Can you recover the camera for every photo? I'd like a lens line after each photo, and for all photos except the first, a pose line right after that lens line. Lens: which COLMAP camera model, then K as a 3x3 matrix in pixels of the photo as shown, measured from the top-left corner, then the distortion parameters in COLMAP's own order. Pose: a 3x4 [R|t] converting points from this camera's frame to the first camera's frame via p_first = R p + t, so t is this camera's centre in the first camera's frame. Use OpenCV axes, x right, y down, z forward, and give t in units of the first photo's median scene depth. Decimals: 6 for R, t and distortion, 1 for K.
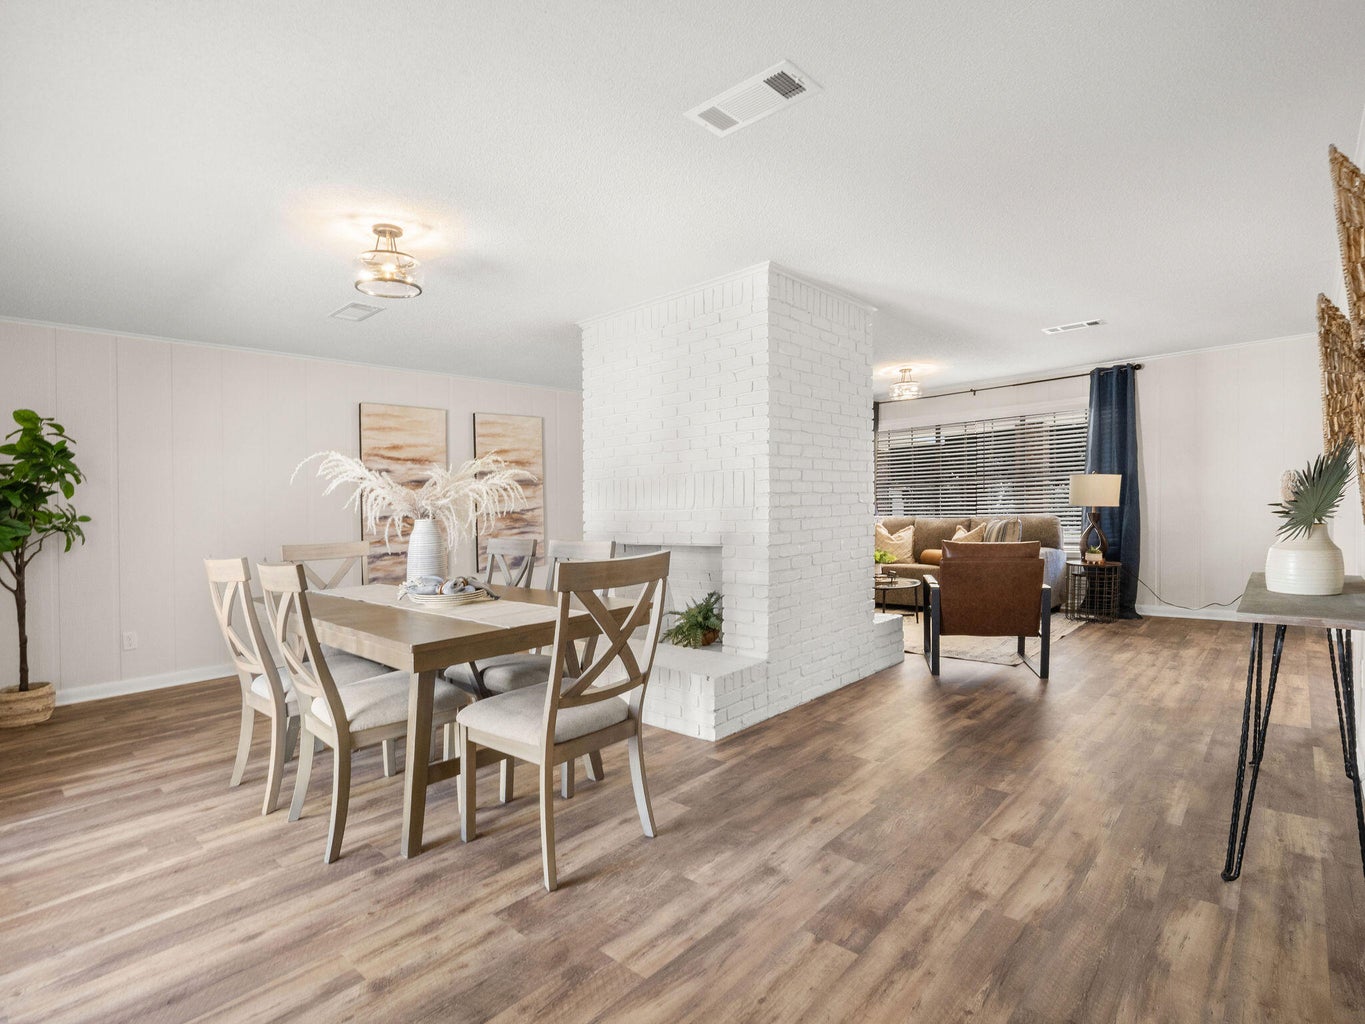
lens RADIAL K [[684.6, 0, 692.2], [0, 684.6, 506.6], [0, 0, 1]] dist [0.001081, 0.000388]
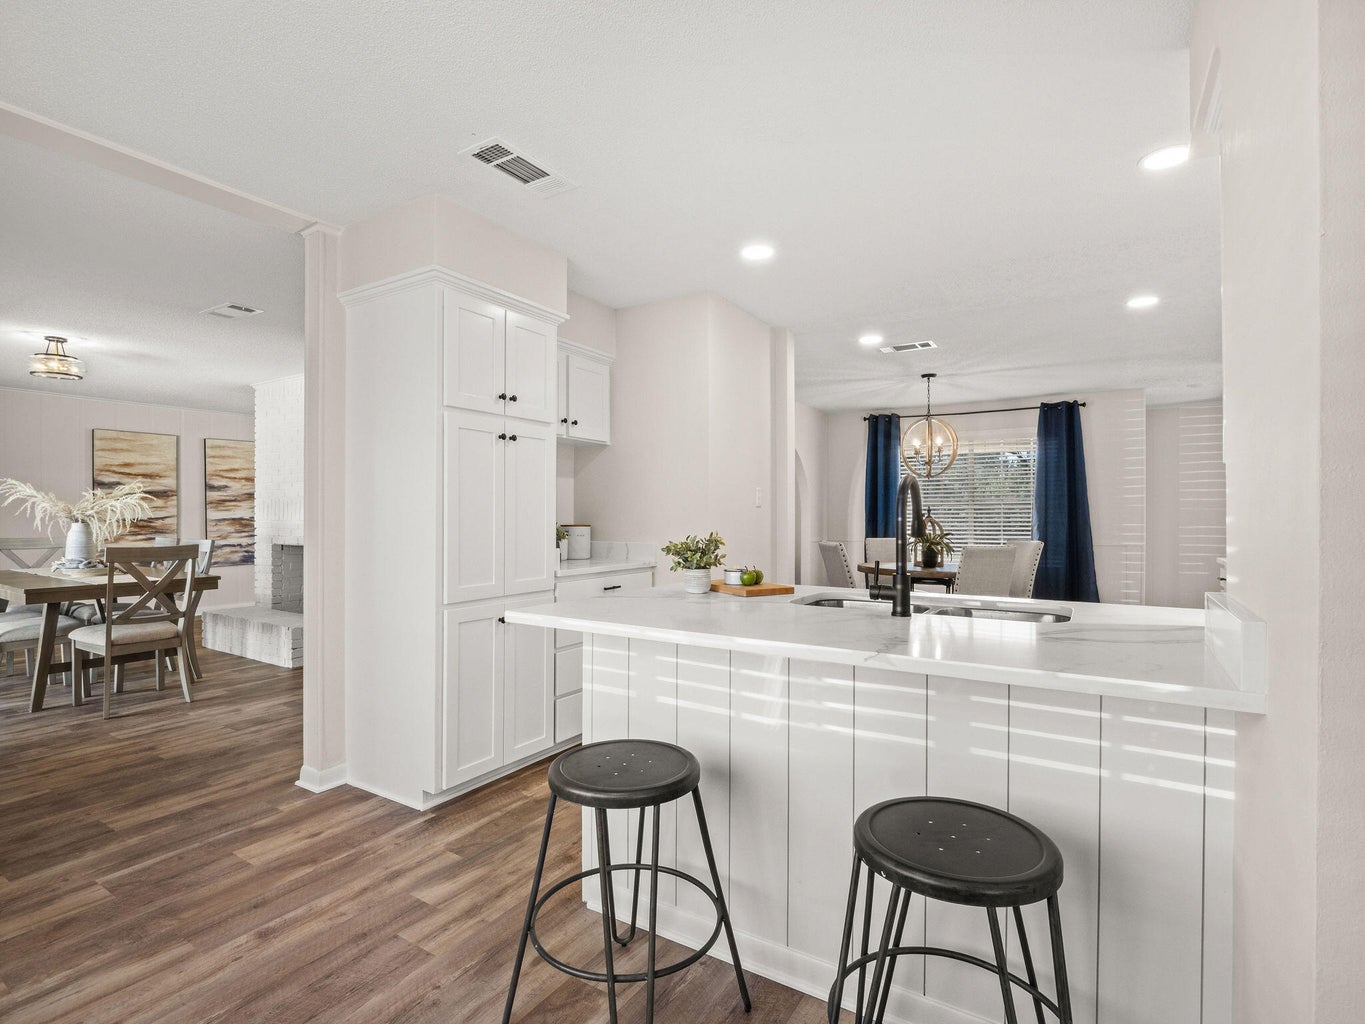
lens RADIAL K [[684.6, 0, 673.9], [0, 684.6, 513.1], [0, 0, 1]] dist [0.001081, 0.000388]
pose [[0.986985, 0.031074, 0.157783, 0.881581], [-0.029417, 0.999485, -0.012824, -0.029297], [-0.158101, 0.008016, 0.987390, -0.961891]]
